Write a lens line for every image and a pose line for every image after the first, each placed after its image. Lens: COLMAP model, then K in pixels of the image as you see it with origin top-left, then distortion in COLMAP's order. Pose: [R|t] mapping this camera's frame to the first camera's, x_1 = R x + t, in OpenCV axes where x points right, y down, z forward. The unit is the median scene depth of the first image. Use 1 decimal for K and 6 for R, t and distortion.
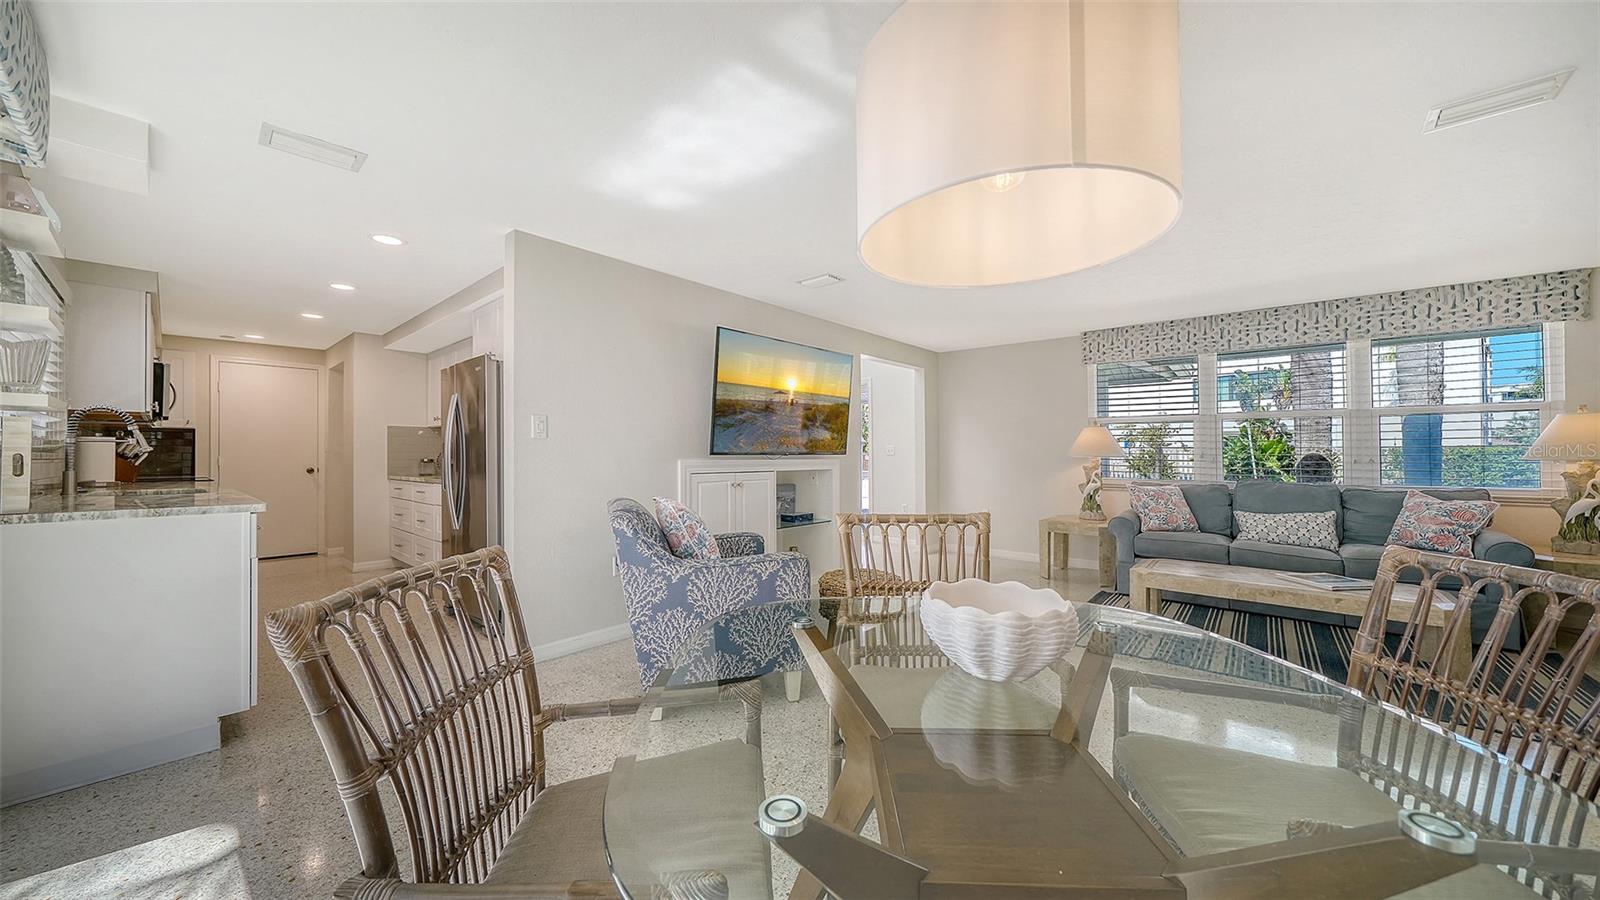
lens RADIAL K [[559.7, 0, 800.0], [0, 559.7, 450.0], [0, 0, 1]] dist [-0.004311, -0.000032]
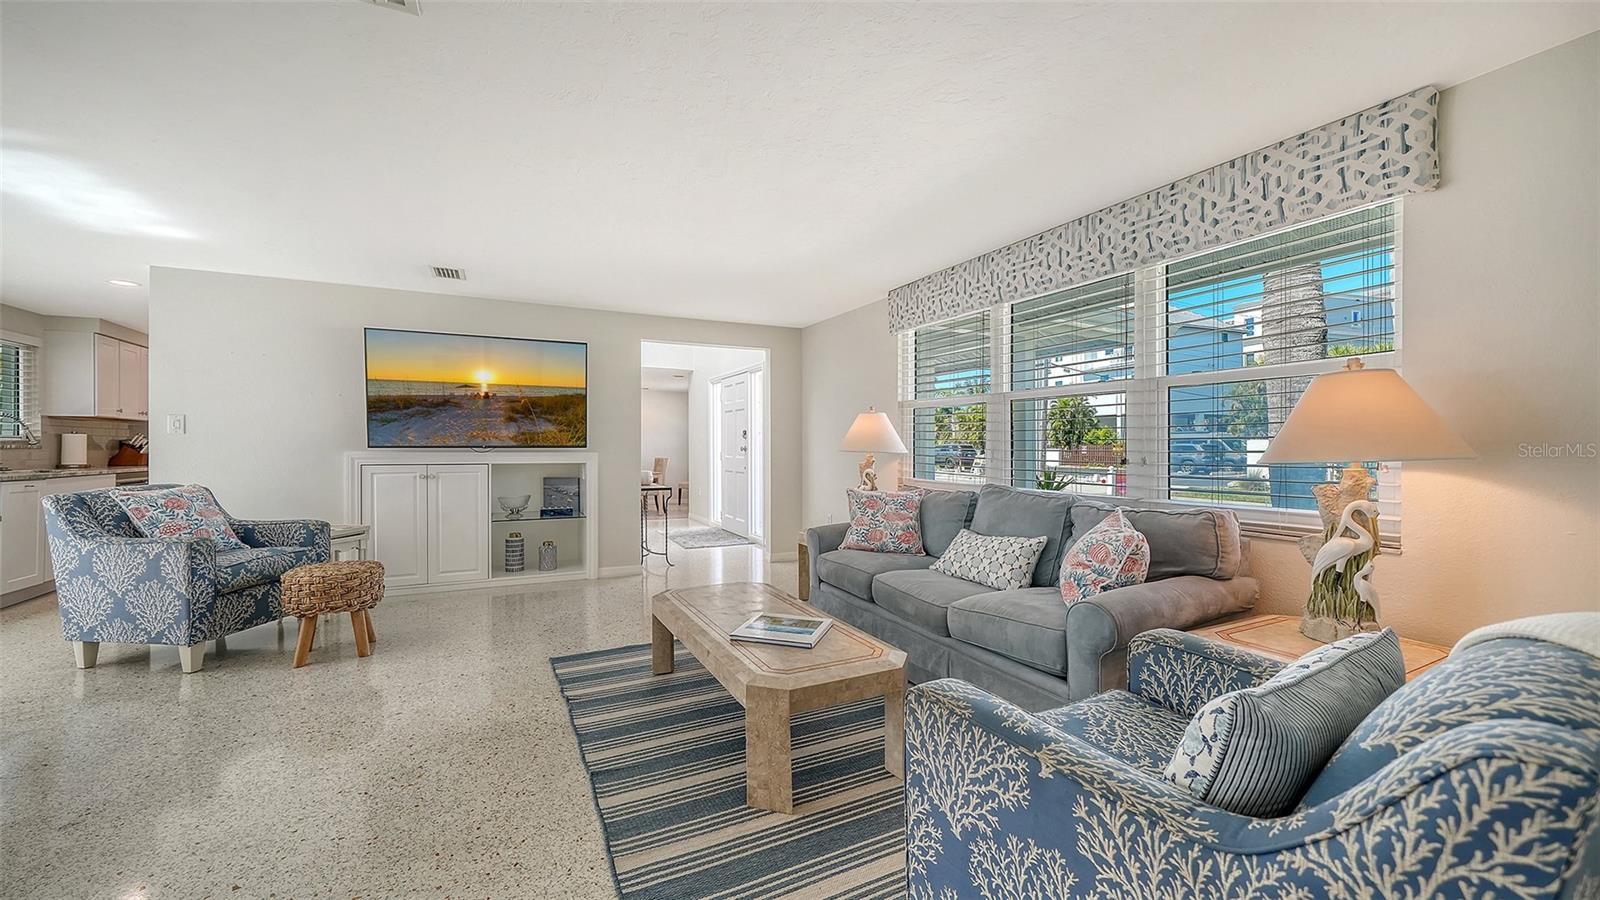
lens RADIAL K [[600.2, 0, 800.0], [0, 600.2, 450.0], [0, 0, 1]] dist [-0.001272, -0.000144]
pose [[0.922211, 0.005057, -0.386655, 0.991328], [0.000845, 0.999886, 0.015094, -0.003416], [0.386687, -0.014246, 0.922101, 0.240675]]
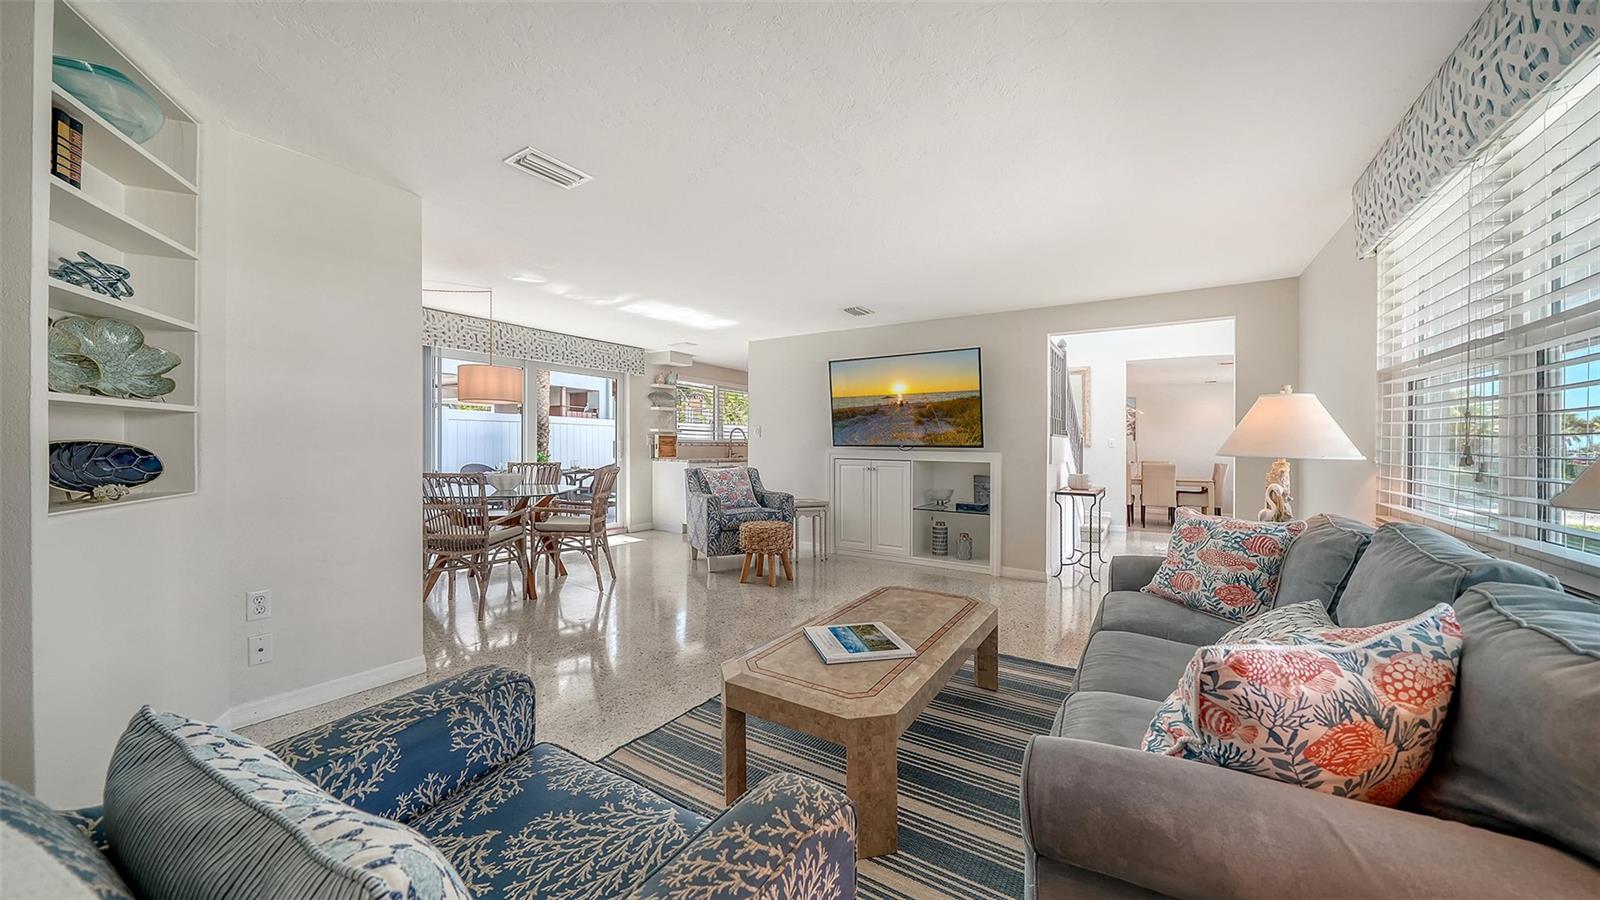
lens RADIAL K [[559.7, 0, 800.0], [0, 559.7, 450.0], [0, 0, 1]] dist [-0.004311, -0.000032]
pose [[0.134870, 0.010969, -0.990803, 1.248478], [-0.000888, 0.999940, 0.010949, 0.002367], [0.990863, -0.000597, 0.134872, 0.664693]]
